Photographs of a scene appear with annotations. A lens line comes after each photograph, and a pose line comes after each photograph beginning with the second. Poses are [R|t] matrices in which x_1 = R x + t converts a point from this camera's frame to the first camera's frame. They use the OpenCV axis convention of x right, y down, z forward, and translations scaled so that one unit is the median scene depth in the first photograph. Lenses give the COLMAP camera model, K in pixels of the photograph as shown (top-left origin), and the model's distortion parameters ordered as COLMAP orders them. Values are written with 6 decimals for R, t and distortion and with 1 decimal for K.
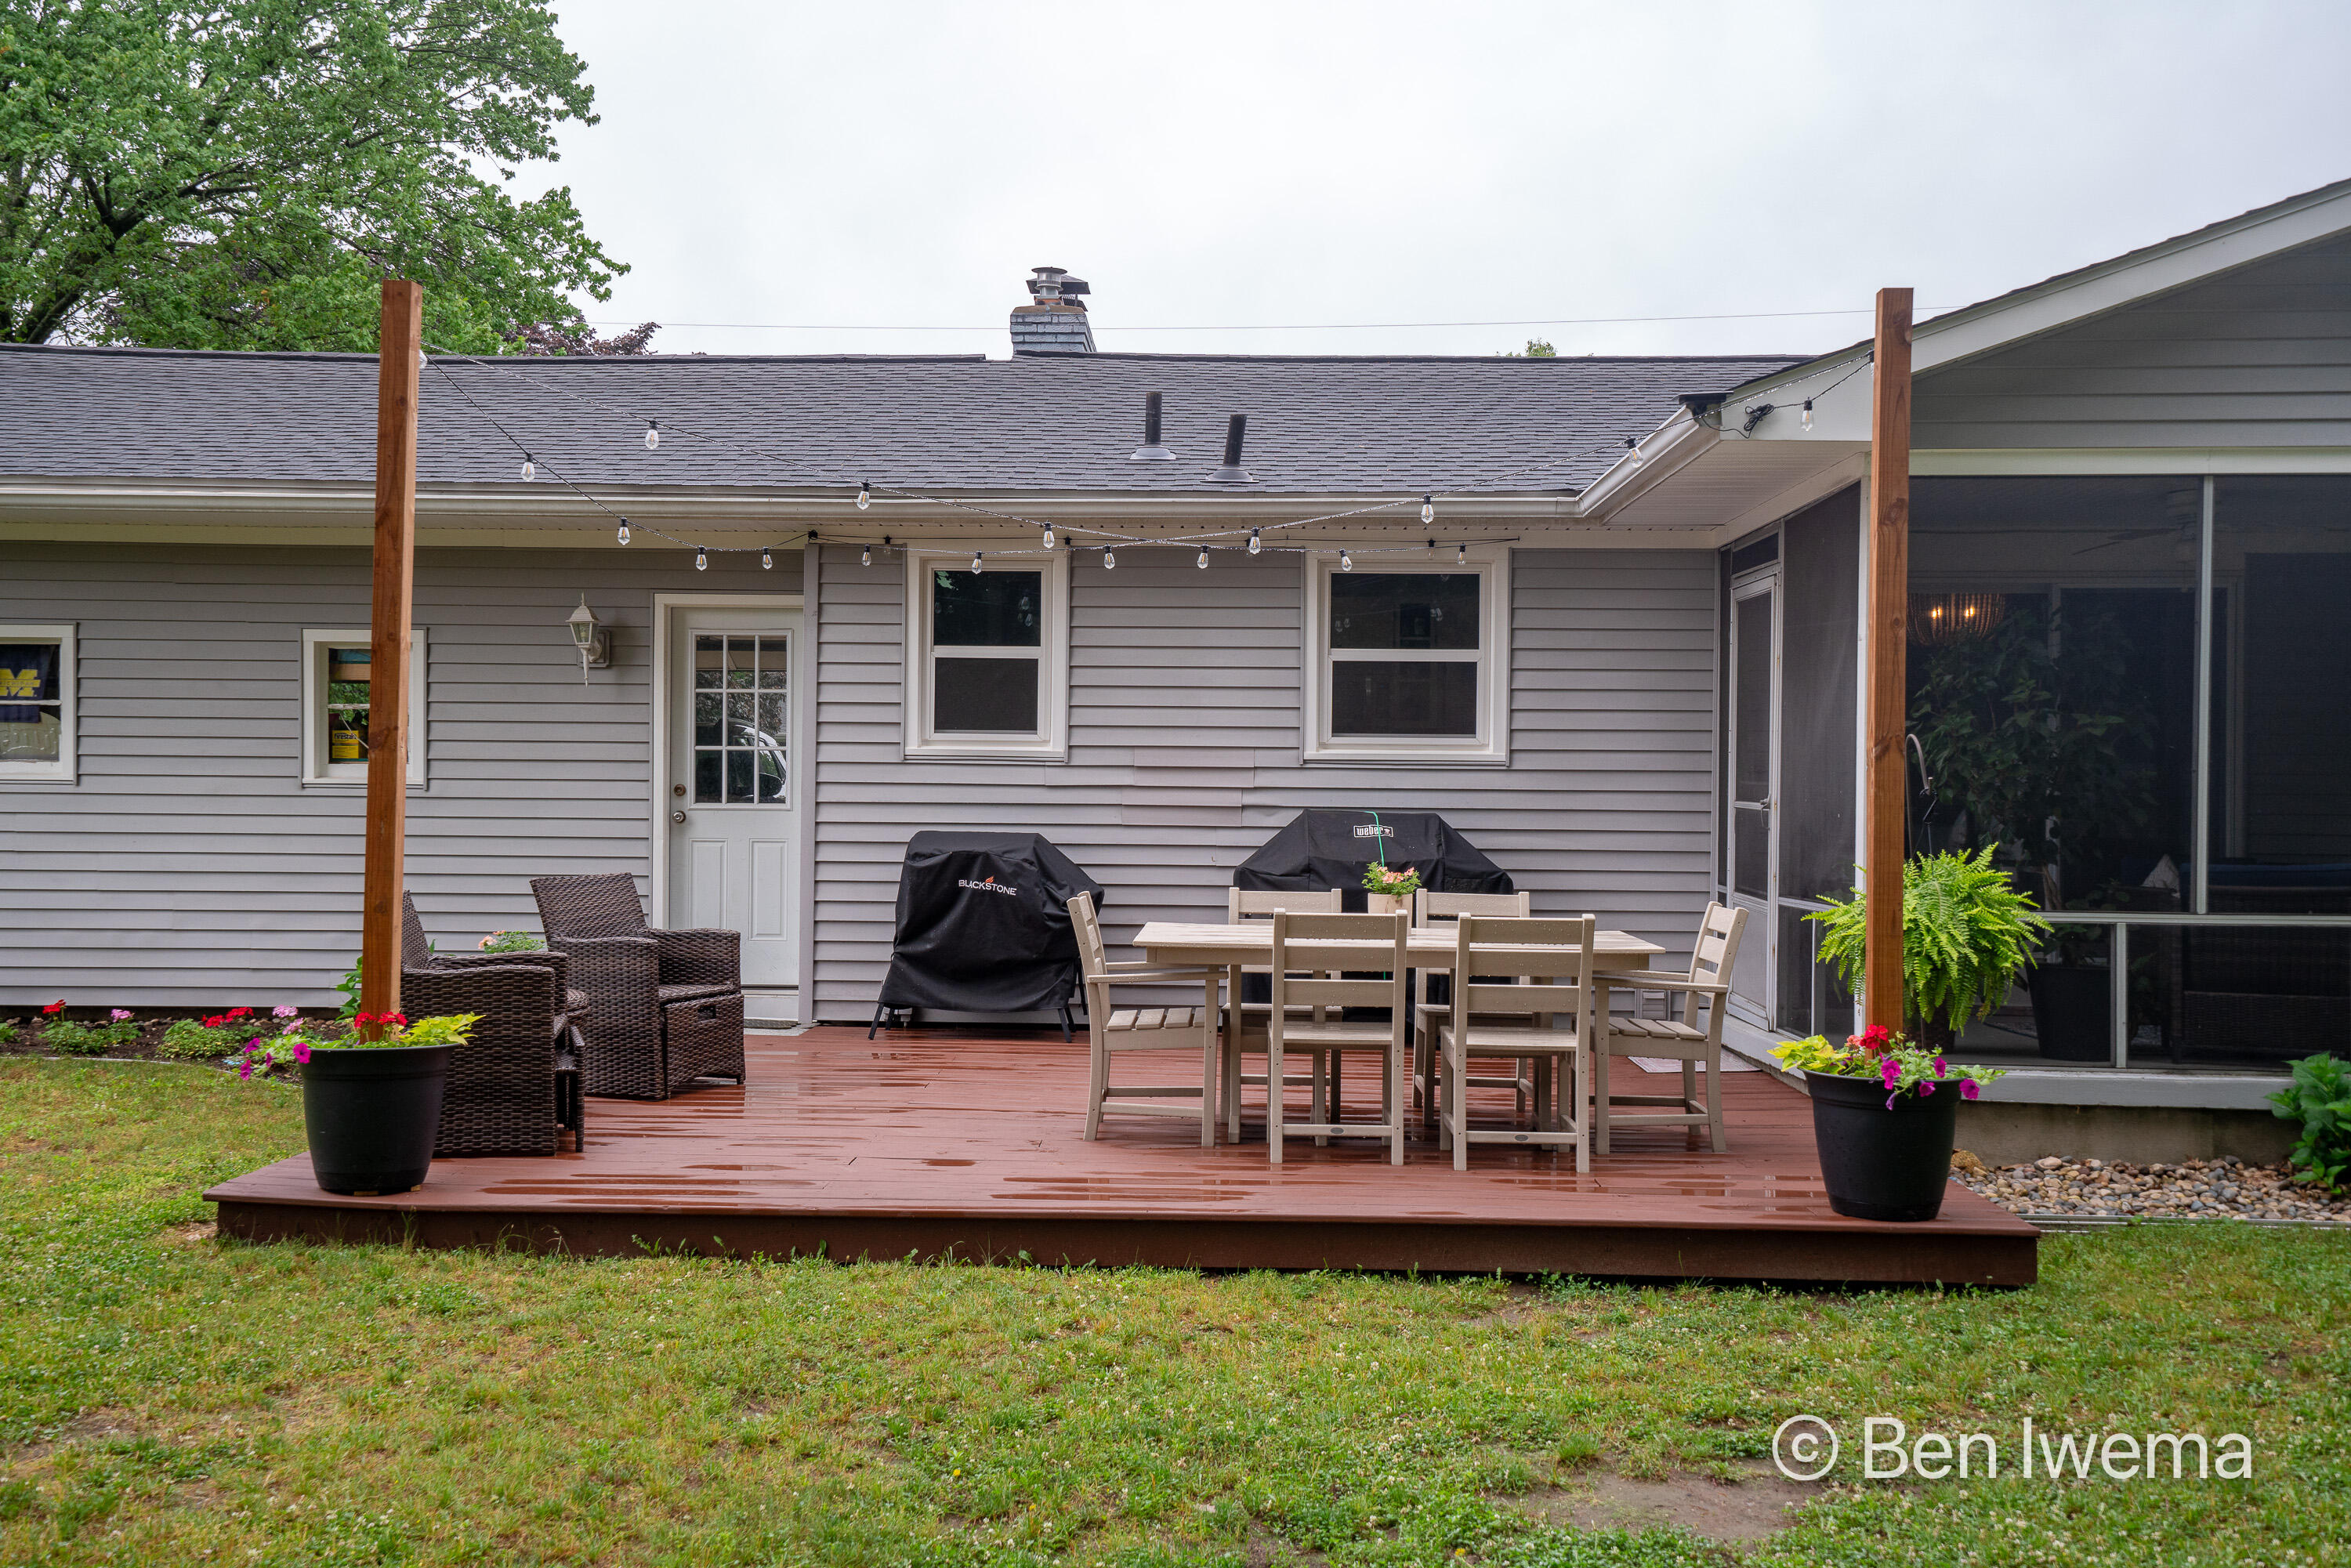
lens RADIAL K [[2327.0, 0, 1175.5], [0, 2327.0, 784.0], [0, 0, 1]] dist [0.055630, 0.000642]
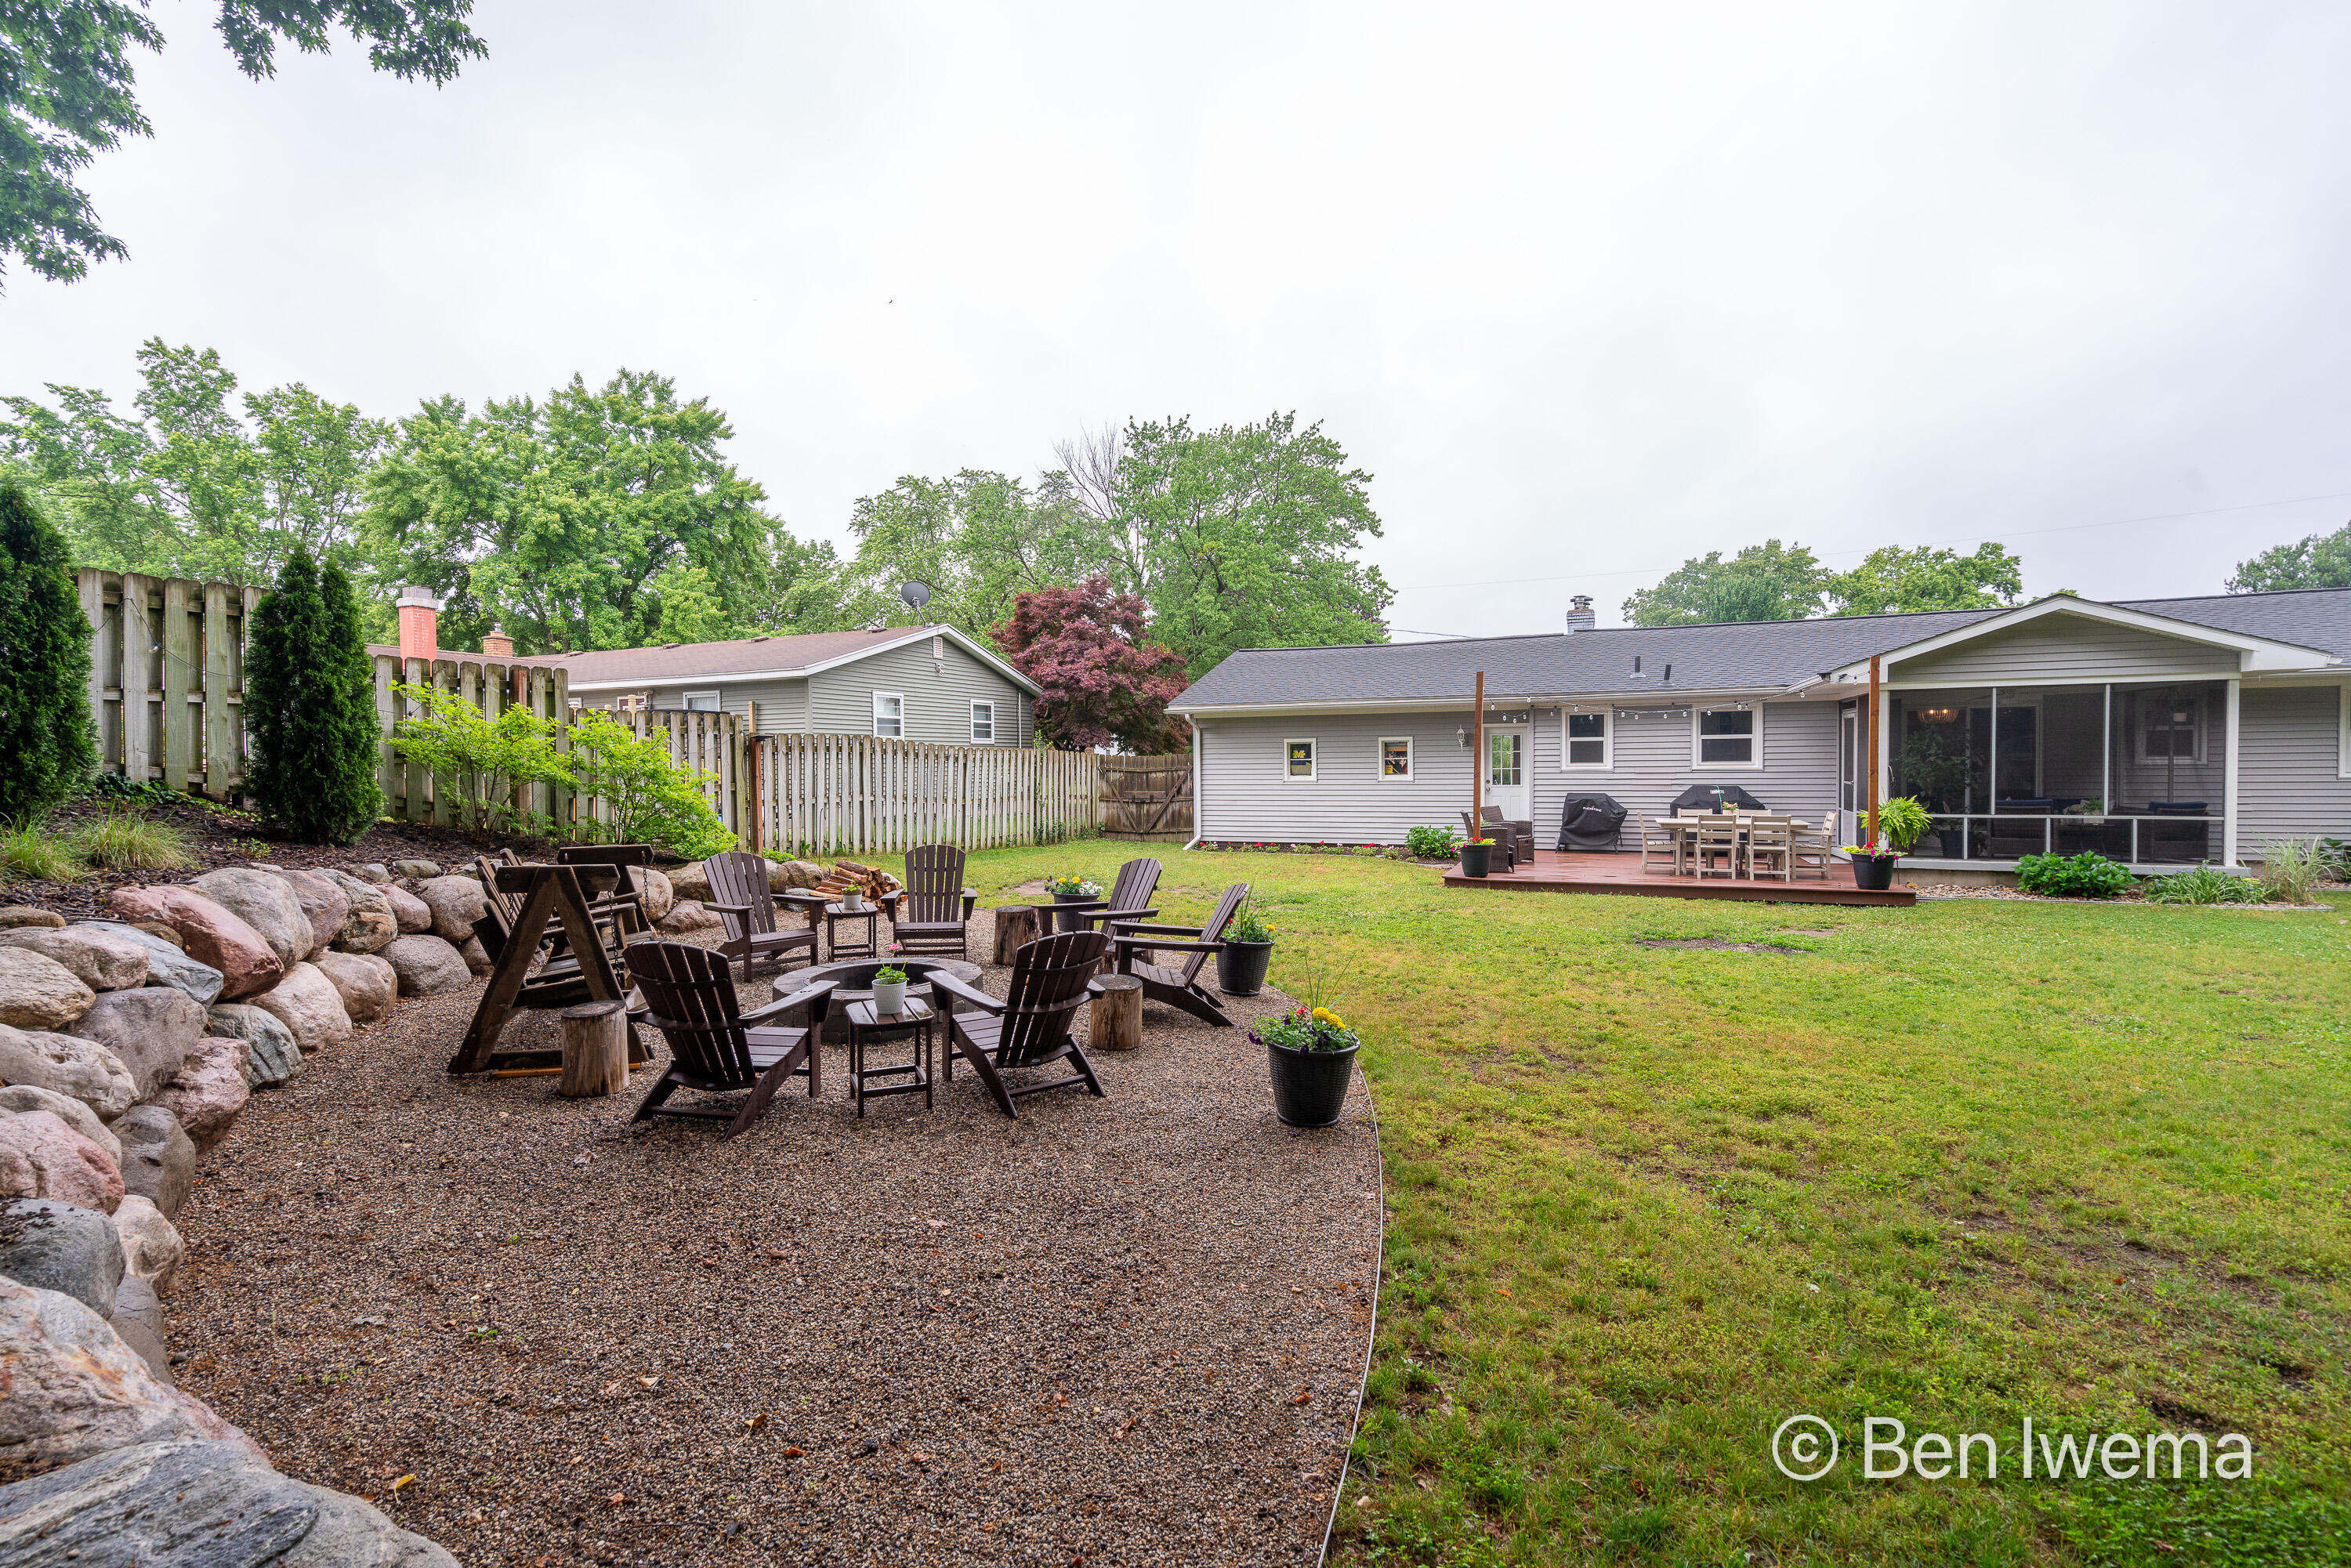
lens RADIAL K [[1065.3, 0, 1171.4], [0, 1065.3, 791.1], [0, 0, 1]] dist [-0.000660, 0.000826]
pose [[0.935871, -0.010808, -0.352176, -0.105821], [0.019473, 0.999588, 0.021071, -0.026891], [0.351803, -0.026577, 0.935697, -0.674858]]
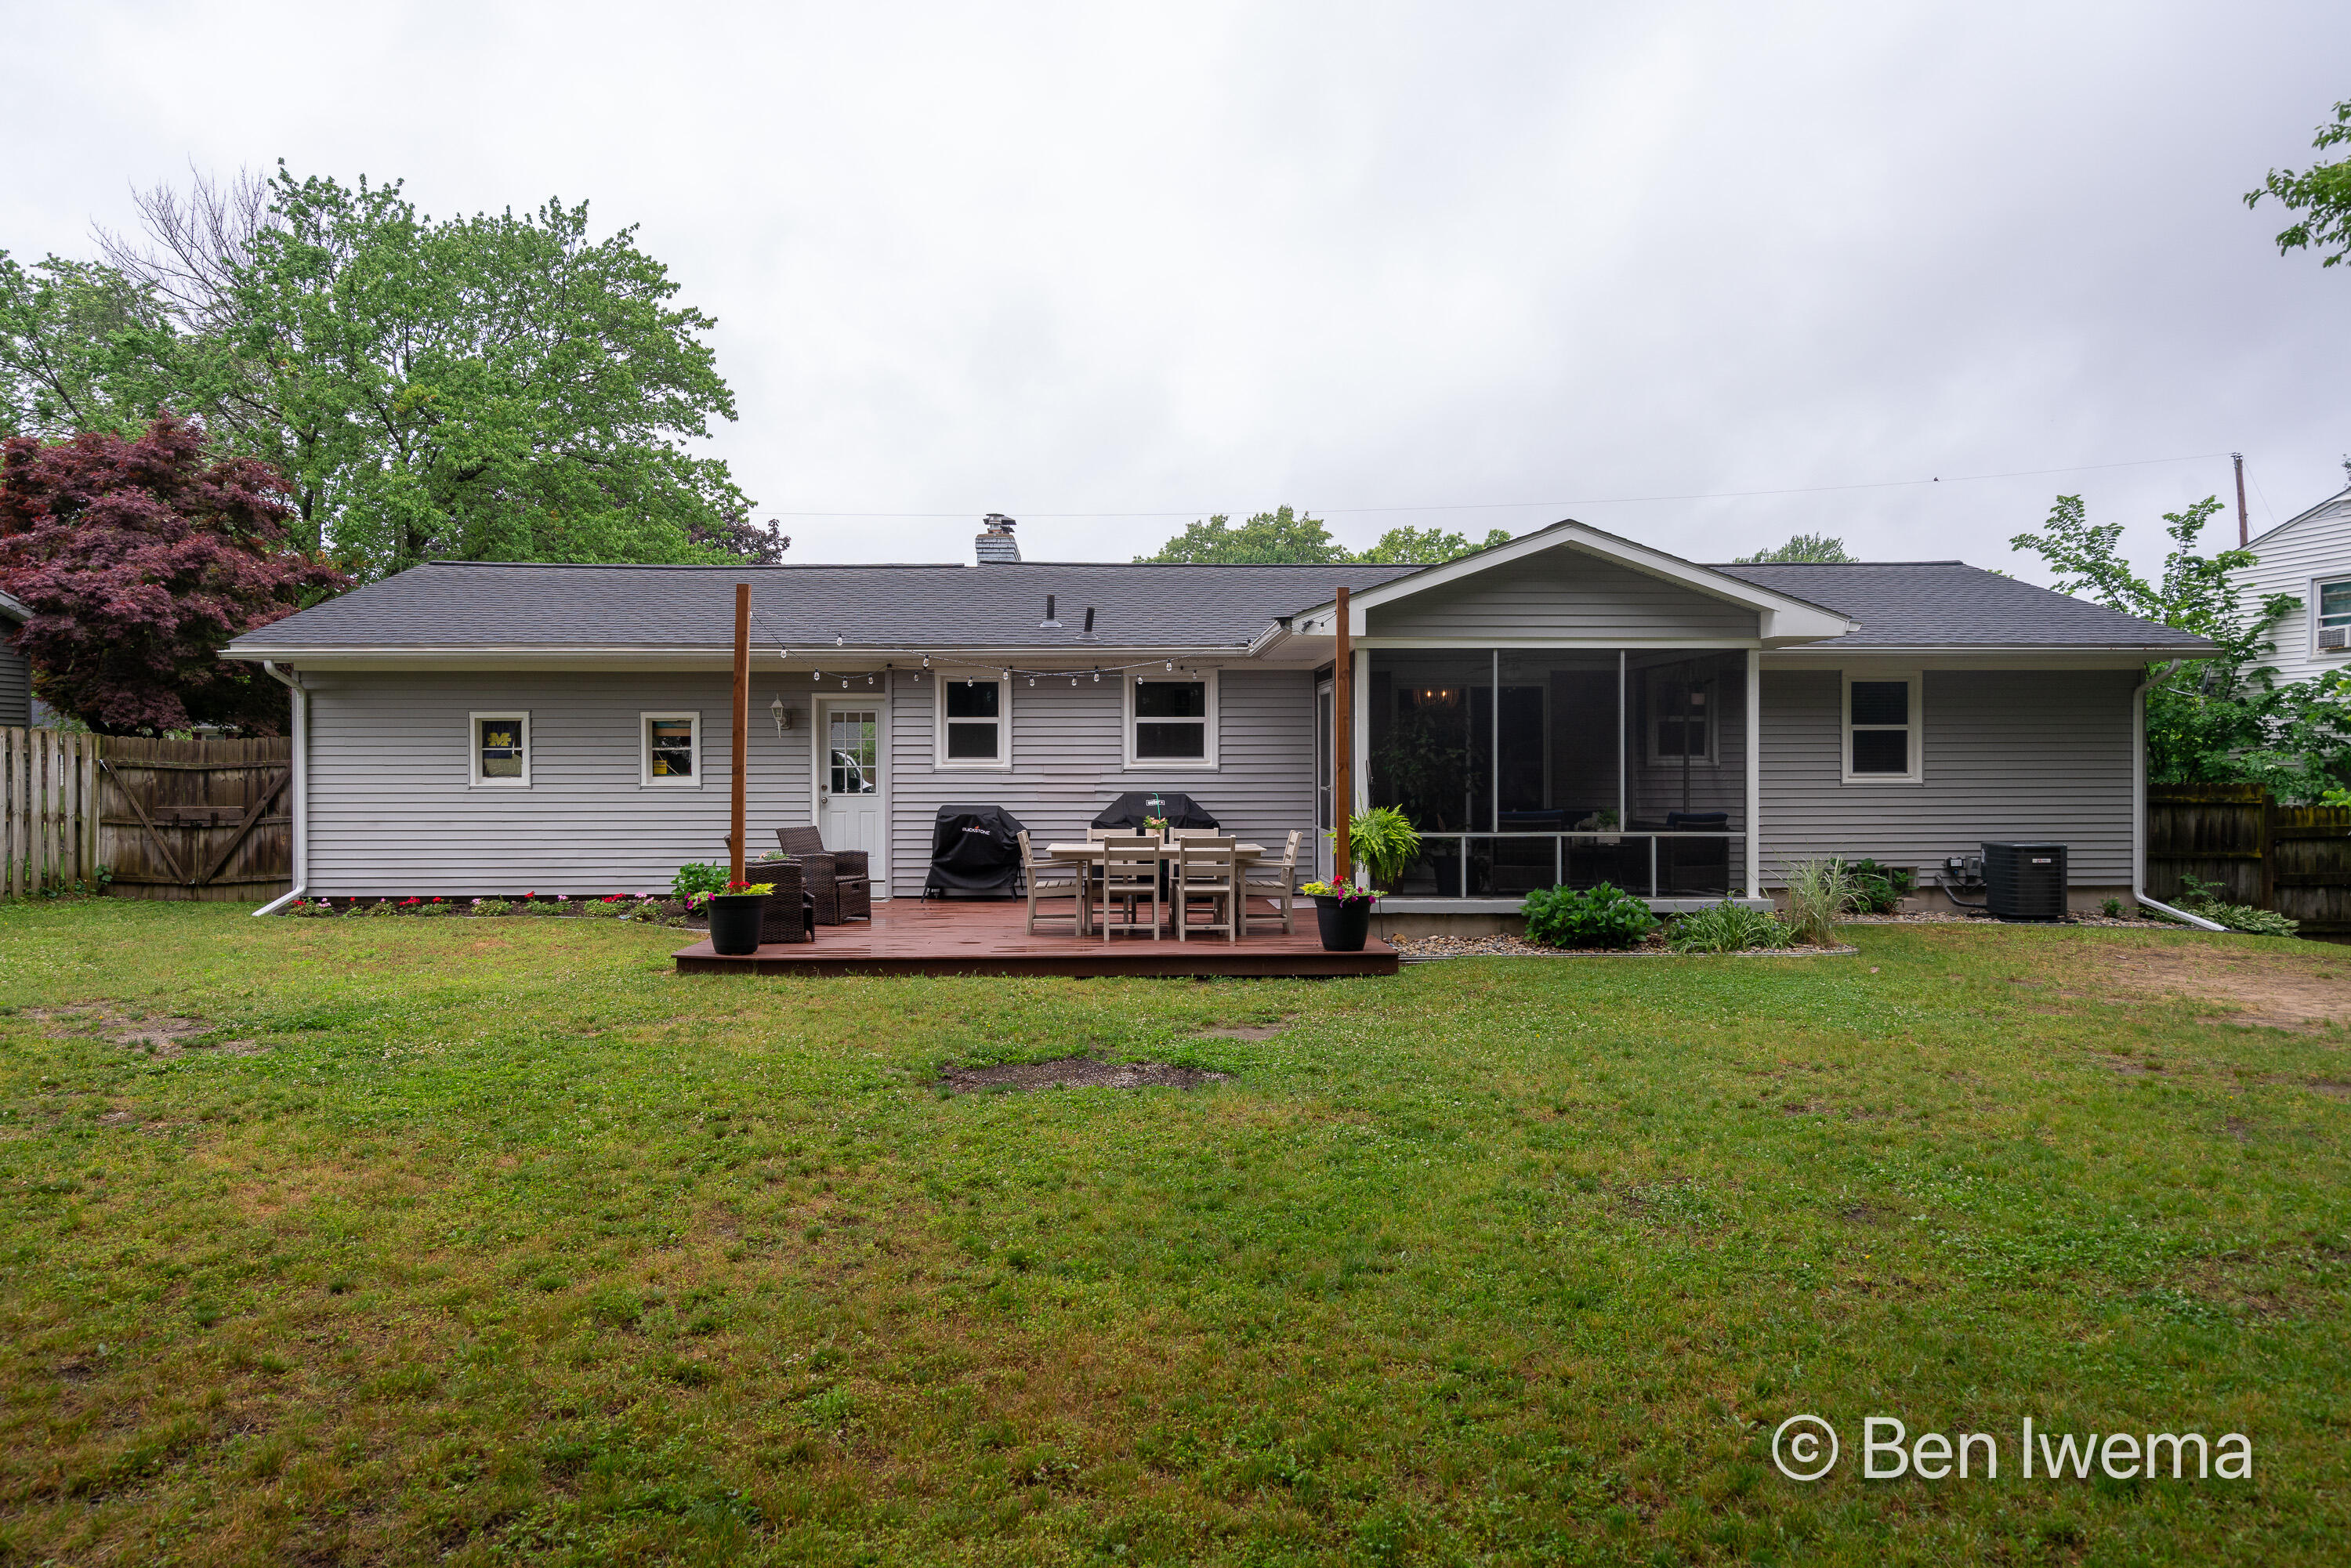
lens RADIAL K [[1452.4, 0, 1175.5], [0, 1452.4, 784.0], [0, 0, 1]] dist [-0.000667, 0.000966]
pose [[0.997085, -0.012993, 0.075178, 0.002420], [0.012481, 0.999896, 0.007270, -0.006412], [-0.075265, -0.006311, 0.997144, -0.342794]]
